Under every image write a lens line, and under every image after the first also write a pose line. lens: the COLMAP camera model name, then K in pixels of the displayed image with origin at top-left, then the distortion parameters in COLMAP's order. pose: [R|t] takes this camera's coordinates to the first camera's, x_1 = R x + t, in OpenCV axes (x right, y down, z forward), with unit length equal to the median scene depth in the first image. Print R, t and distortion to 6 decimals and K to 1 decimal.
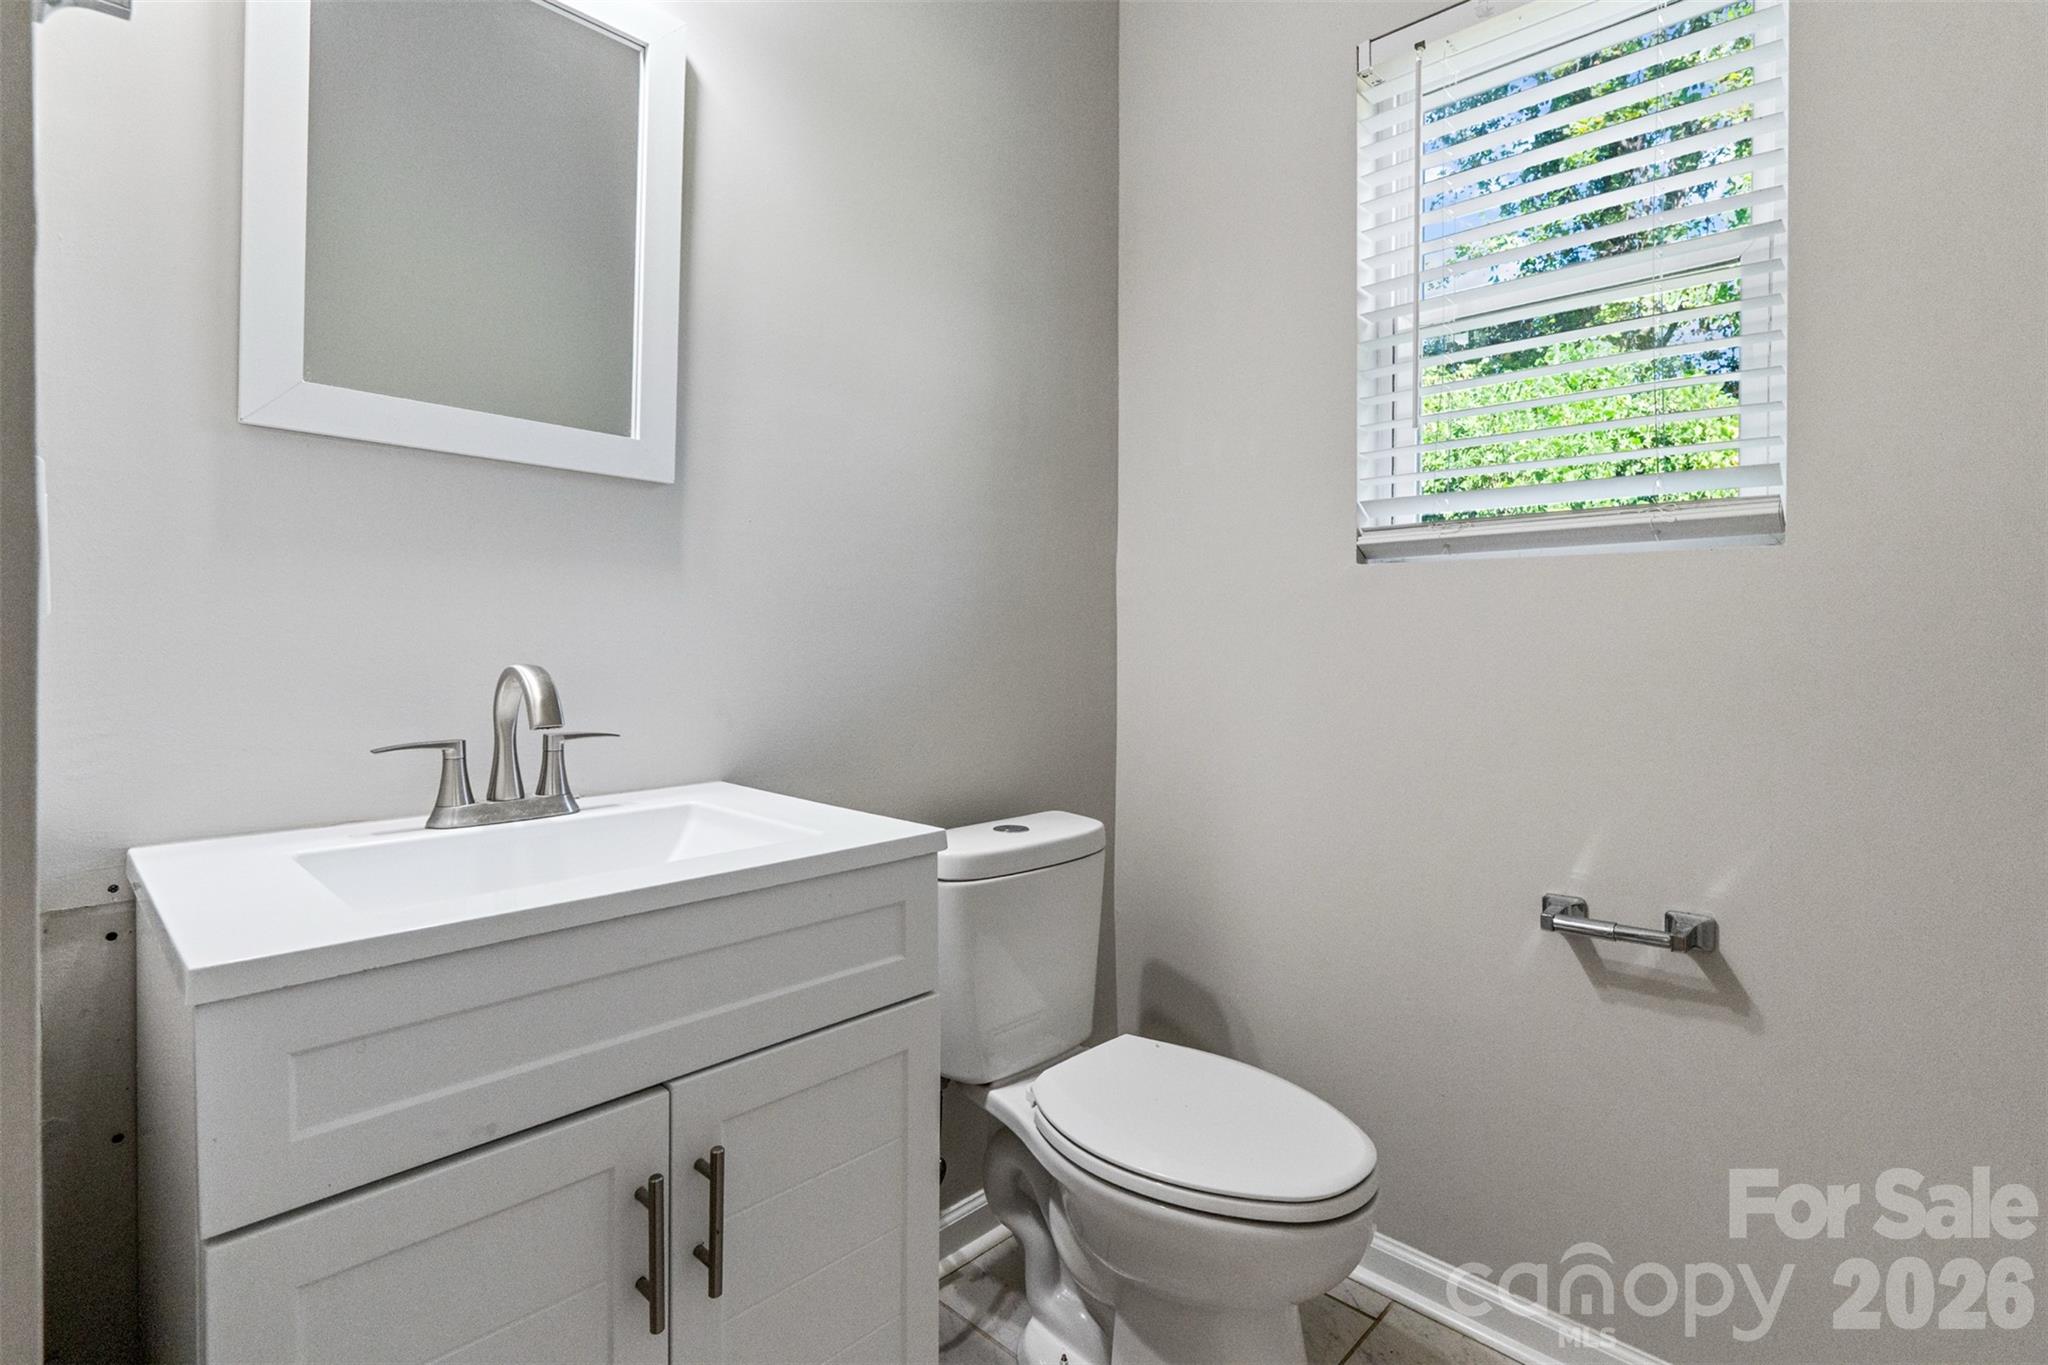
lens RADIAL K [[957.1, 0, 1024.0], [0, 957.1, 651.1], [0, 0, 1]] dist [-0.003834, -0.001635]
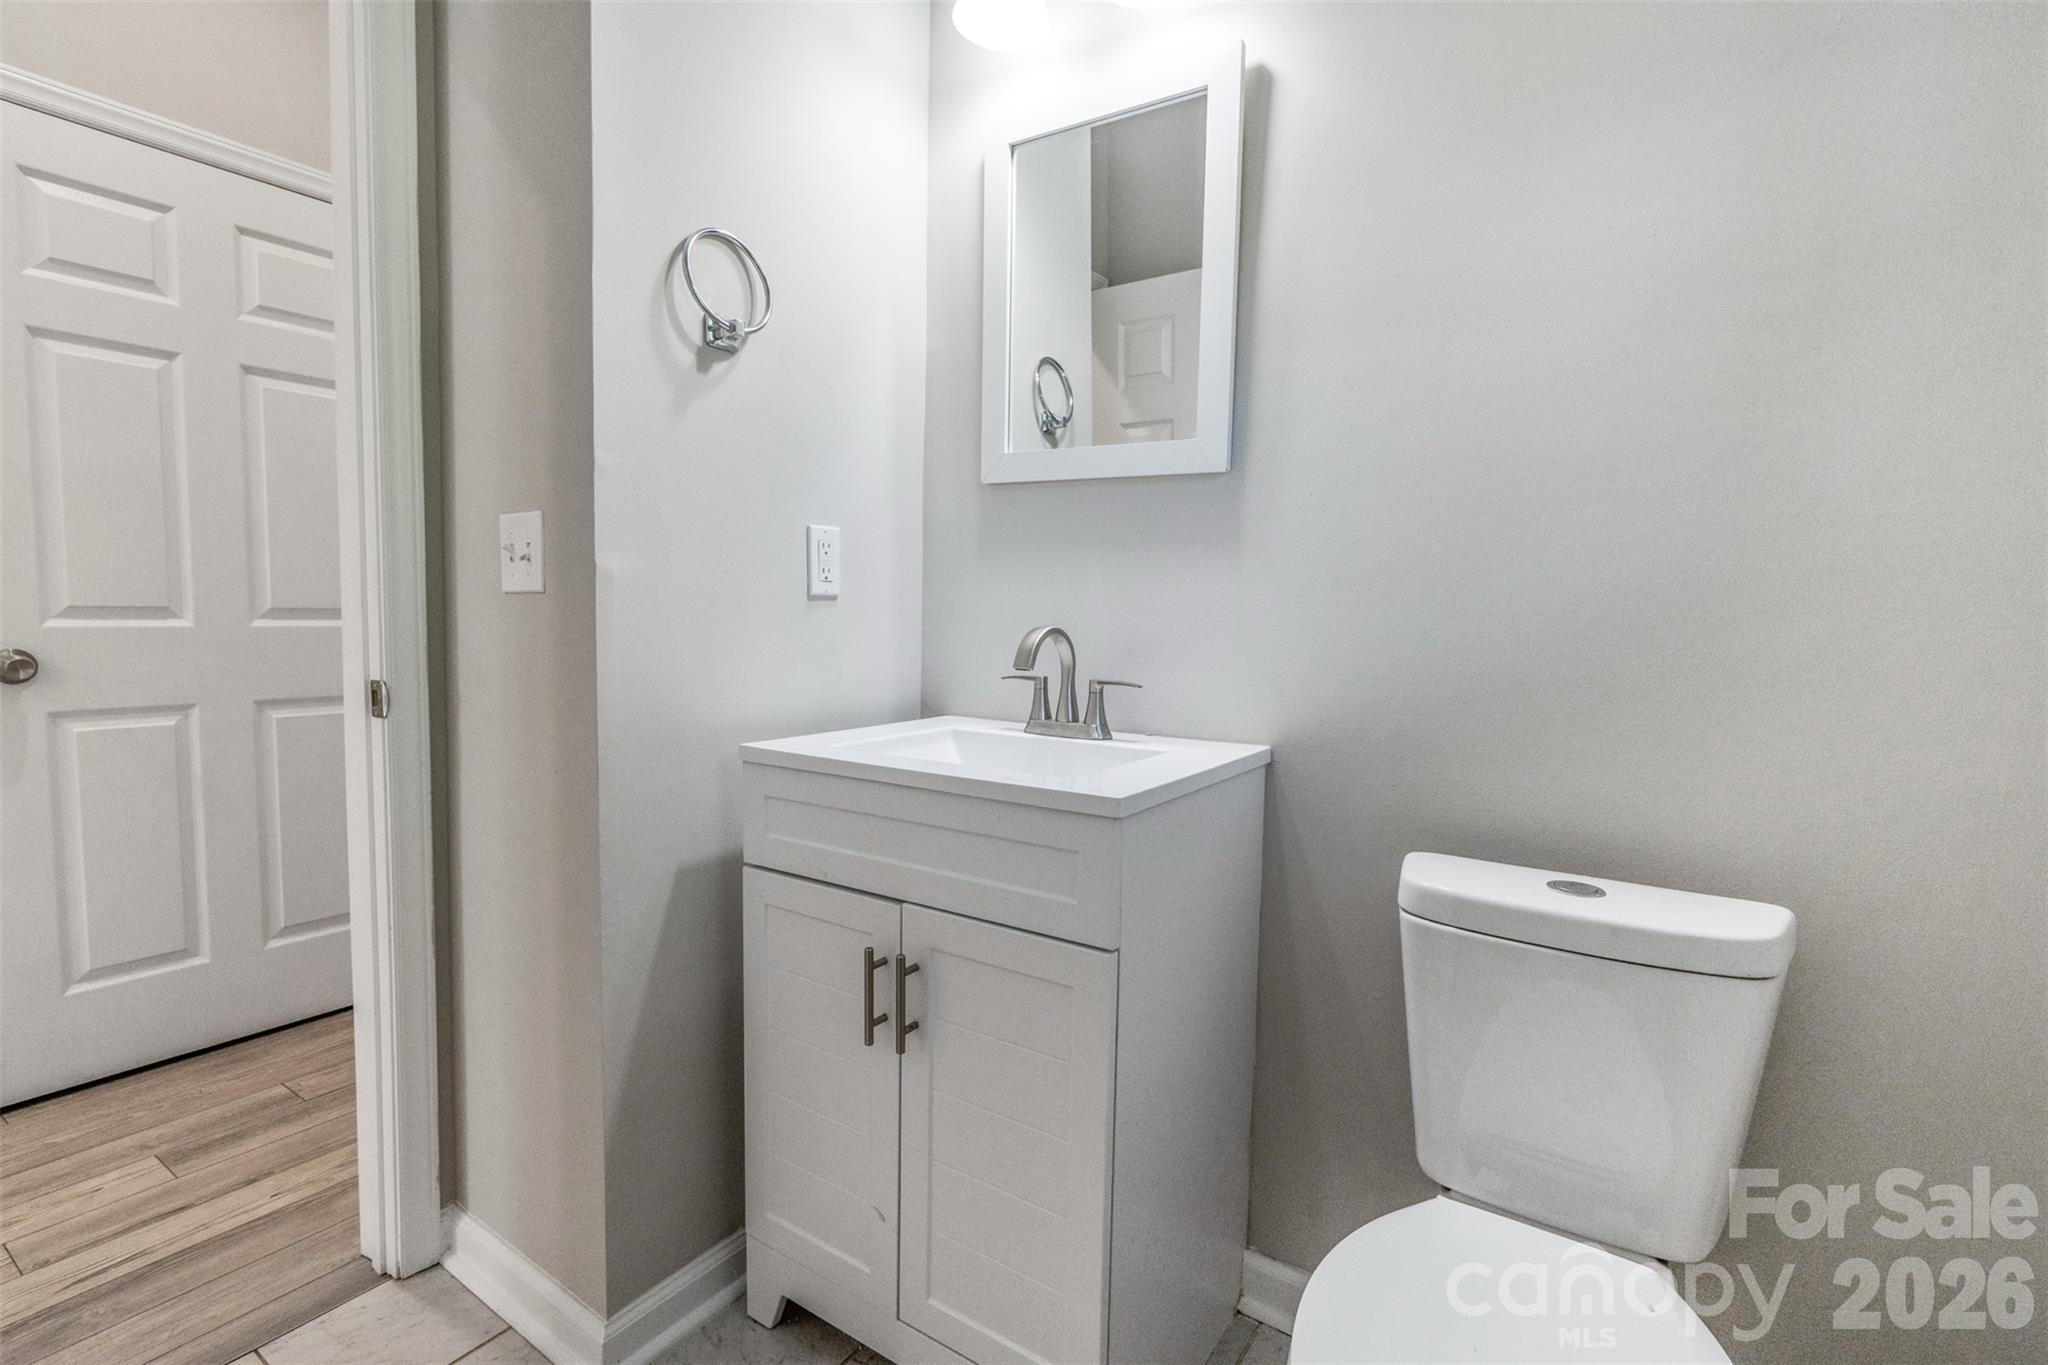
lens RADIAL K [[960.4, 0, 1021.7], [0, 960.4, 665.8], [0, 0, 1]] dist [-0.004185, 0.000096]
pose [[0.192310, 0.061148, -0.979427, 0.819550], [-0.026337, 0.998019, 0.057138, -0.006993], [0.980981, 0.014807, 0.193539, 0.648280]]
